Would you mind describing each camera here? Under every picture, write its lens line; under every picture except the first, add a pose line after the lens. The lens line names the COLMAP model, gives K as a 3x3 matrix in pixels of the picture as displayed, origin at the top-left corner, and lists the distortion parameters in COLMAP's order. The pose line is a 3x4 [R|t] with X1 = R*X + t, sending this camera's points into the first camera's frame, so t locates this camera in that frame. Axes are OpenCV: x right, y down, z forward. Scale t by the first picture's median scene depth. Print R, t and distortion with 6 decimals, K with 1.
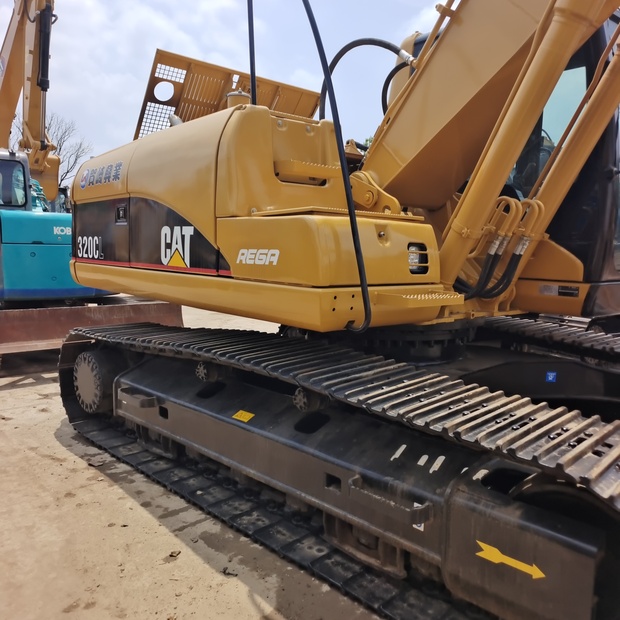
lens RADIAL K [[552.1, 0, 318.6], [0, 552.1, 317.8], [0, 0, 1]] dist [0.031581, -0.019830]
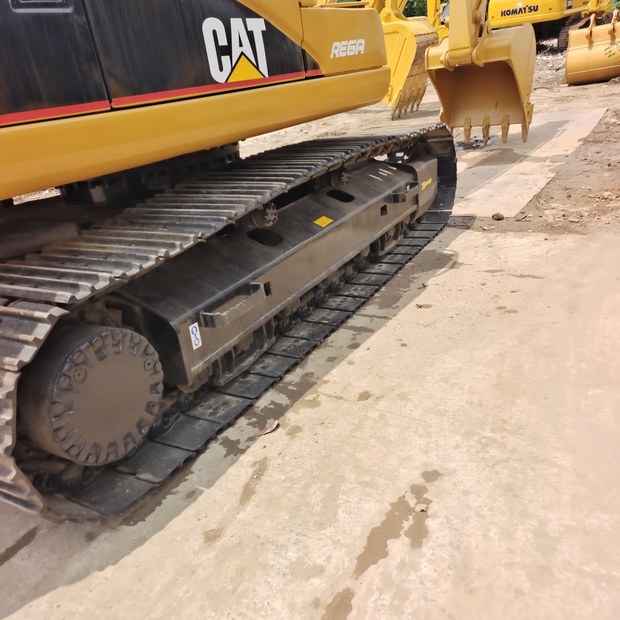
lens RADIAL K [[552.1, 0, 318.6], [0, 552.1, 317.8], [0, 0, 1]] dist [0.031581, -0.019830]
pose [[-0.248386, -0.397083, 0.883532, -1.071052], [0.233906, 0.860538, 0.452507, -0.135033], [-0.939996, 0.319060, -0.120866, 1.126117]]
